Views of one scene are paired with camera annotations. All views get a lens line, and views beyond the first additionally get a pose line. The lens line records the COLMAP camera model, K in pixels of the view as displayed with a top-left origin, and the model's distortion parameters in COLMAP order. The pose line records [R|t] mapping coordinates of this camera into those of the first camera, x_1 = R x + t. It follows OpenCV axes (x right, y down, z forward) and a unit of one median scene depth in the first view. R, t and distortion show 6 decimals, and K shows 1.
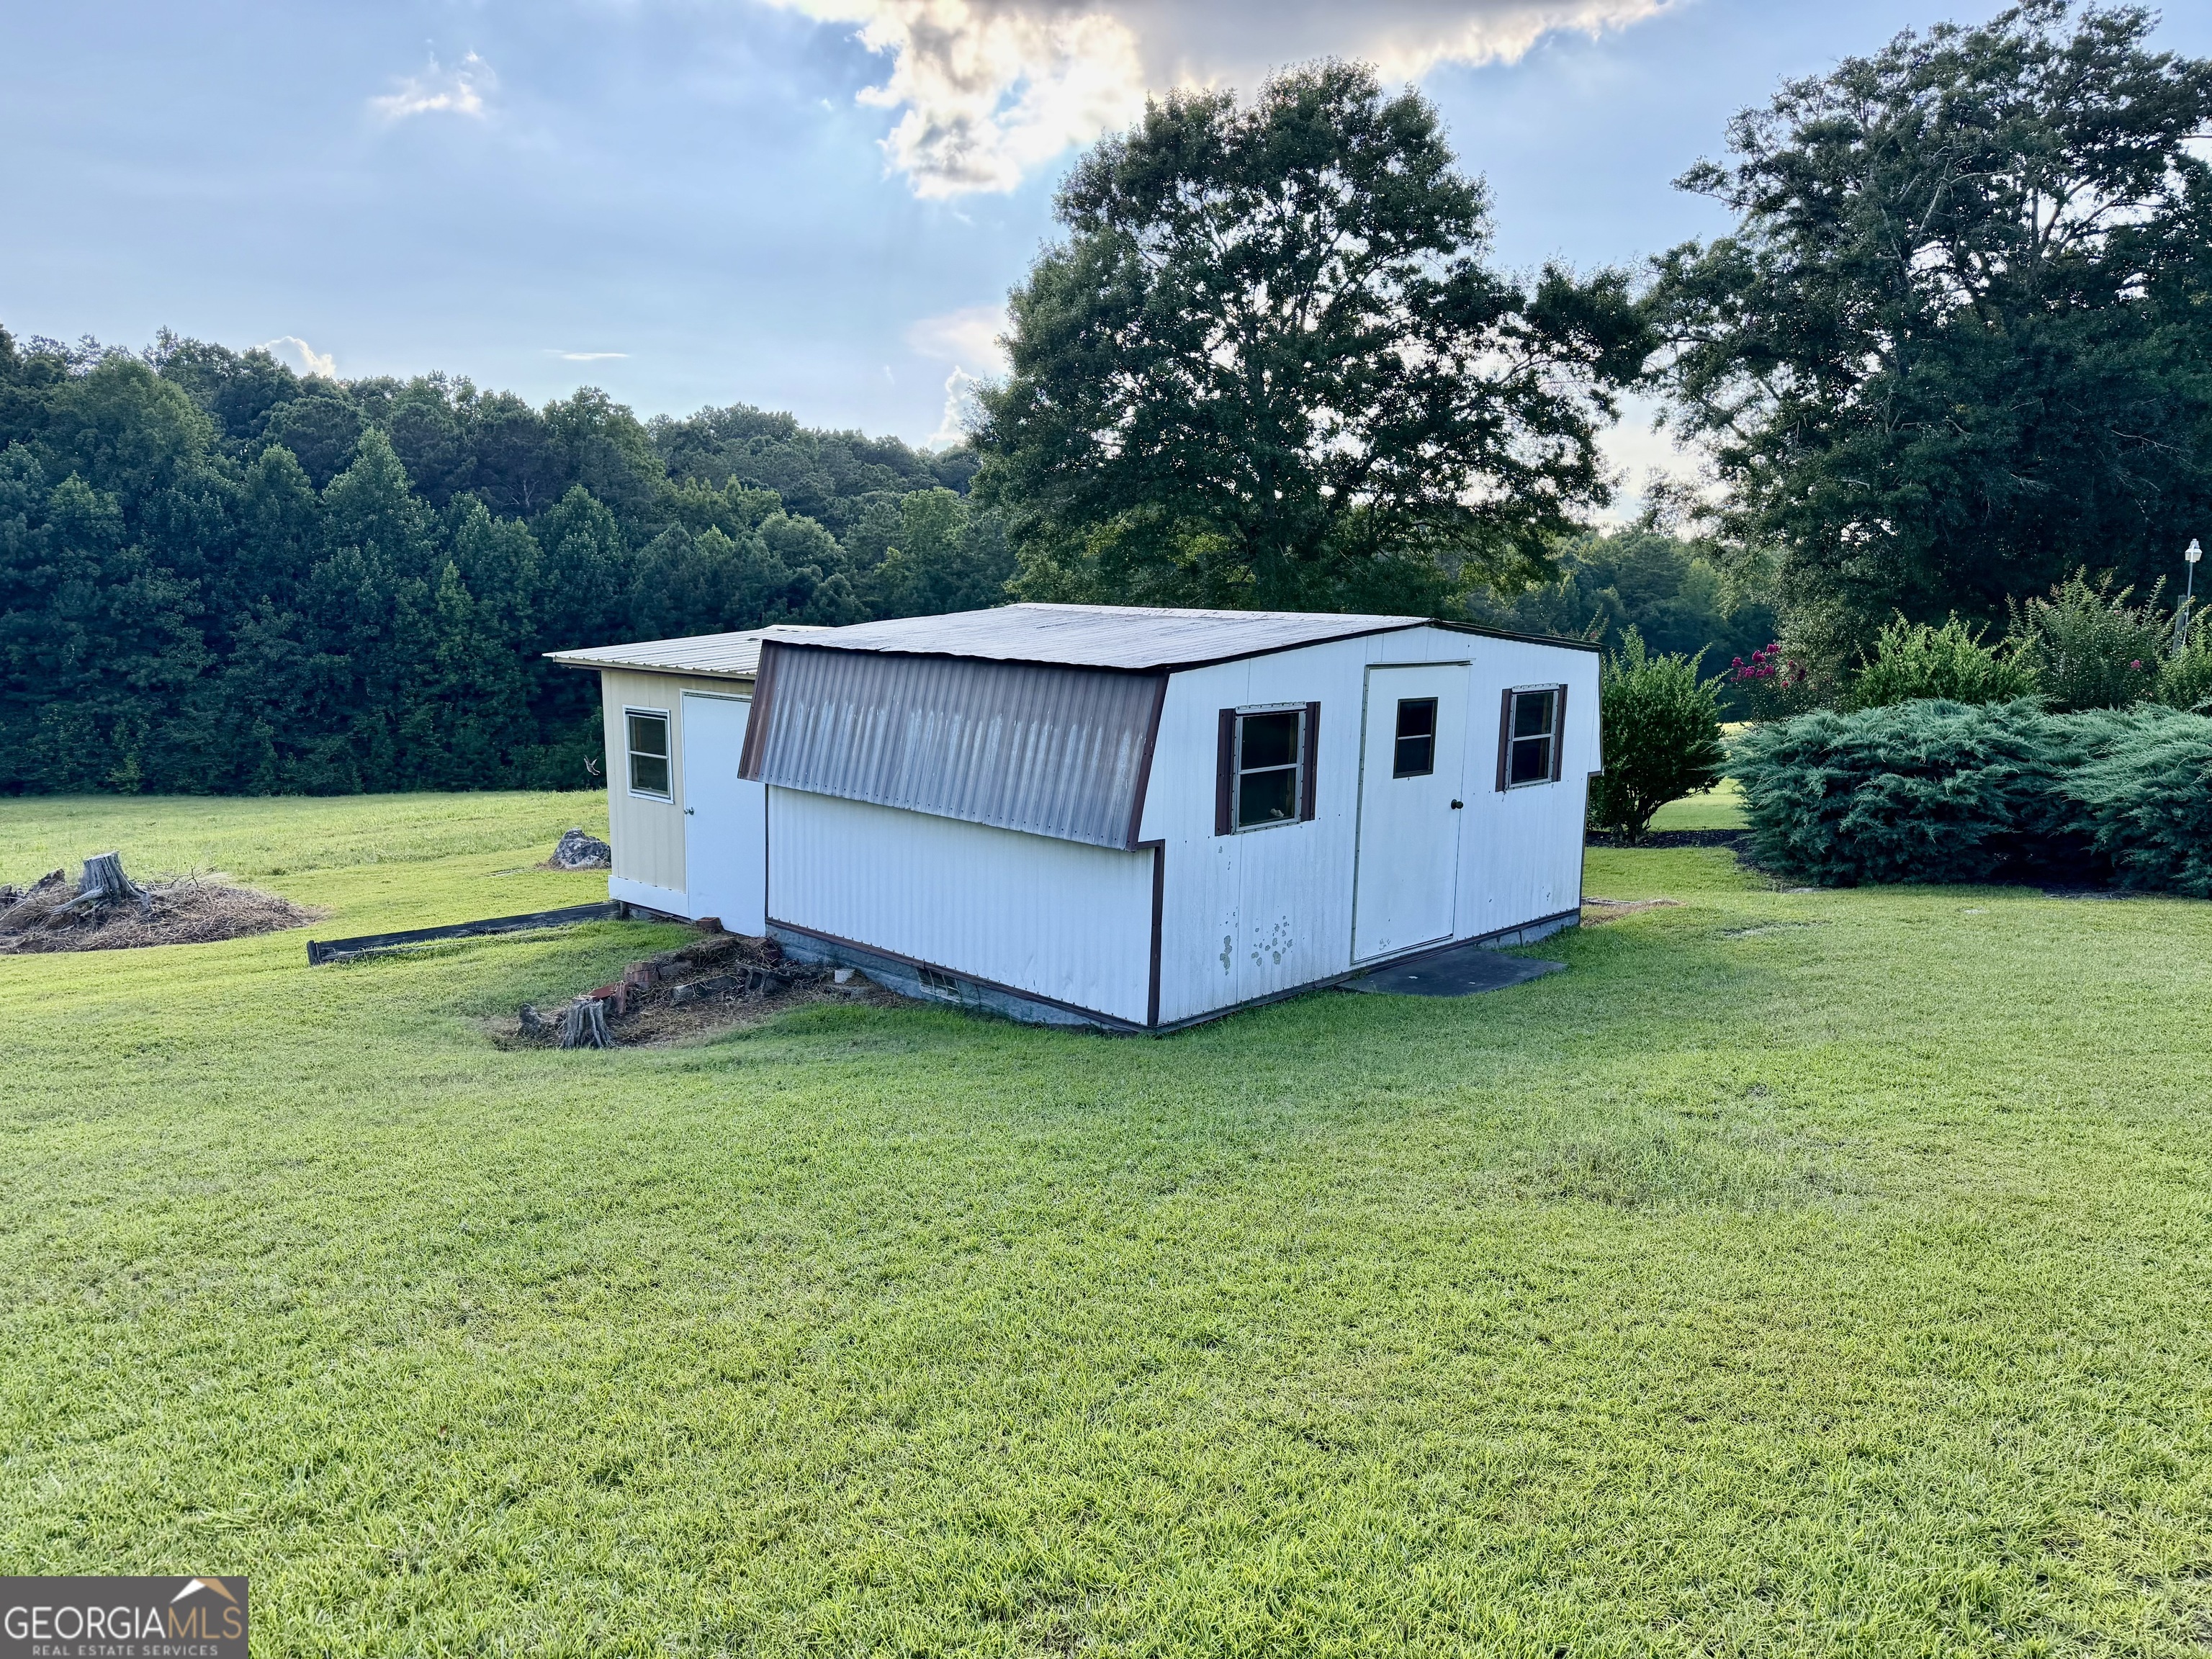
lens RADIAL K [[1542.3, 0, 1082.2], [0, 1542.3, 837.5], [0, 0, 1]] dist [0.165478, -0.291691]
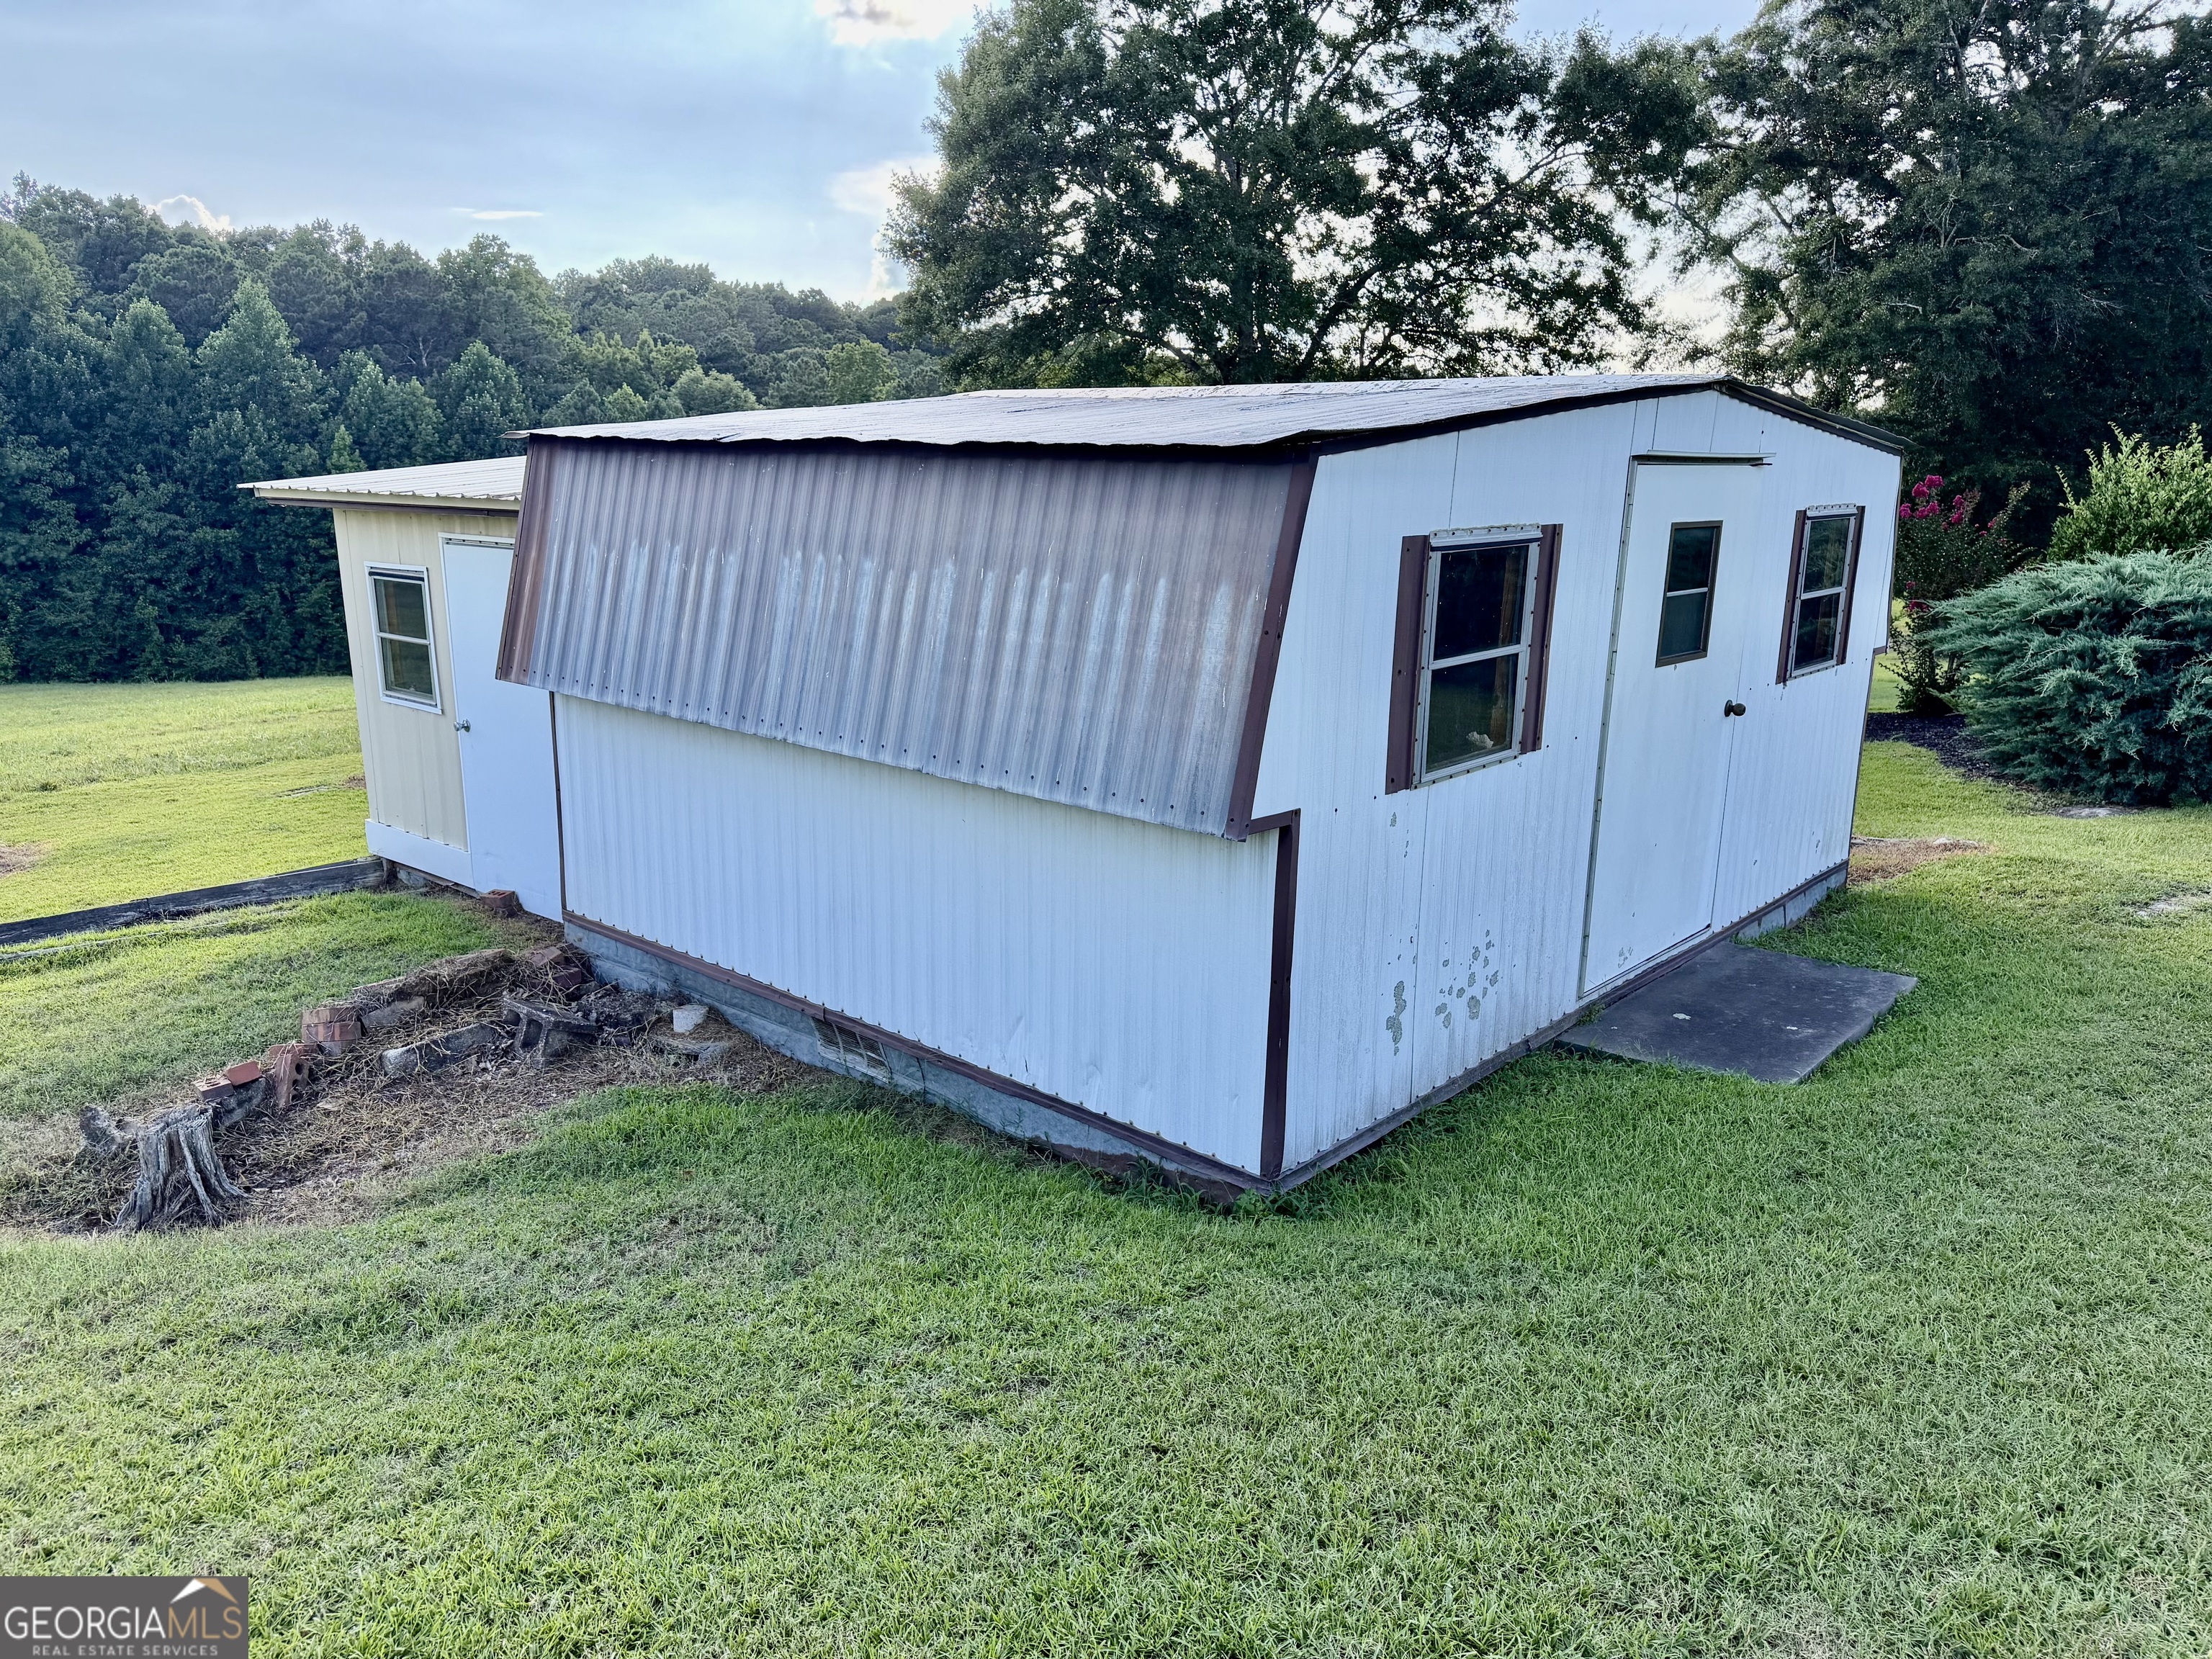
lens RADIAL K [[1529.1, 0, 1073.1], [0, 1529.1, 832.1], [0, 0, 1]] dist [0.081412, -0.101615]
pose [[0.999320, -0.016757, 0.032853, -0.008526], [0.014098, 0.996730, 0.079564, -0.007821], [-0.034078, -0.079047, 0.996288, 0.132975]]
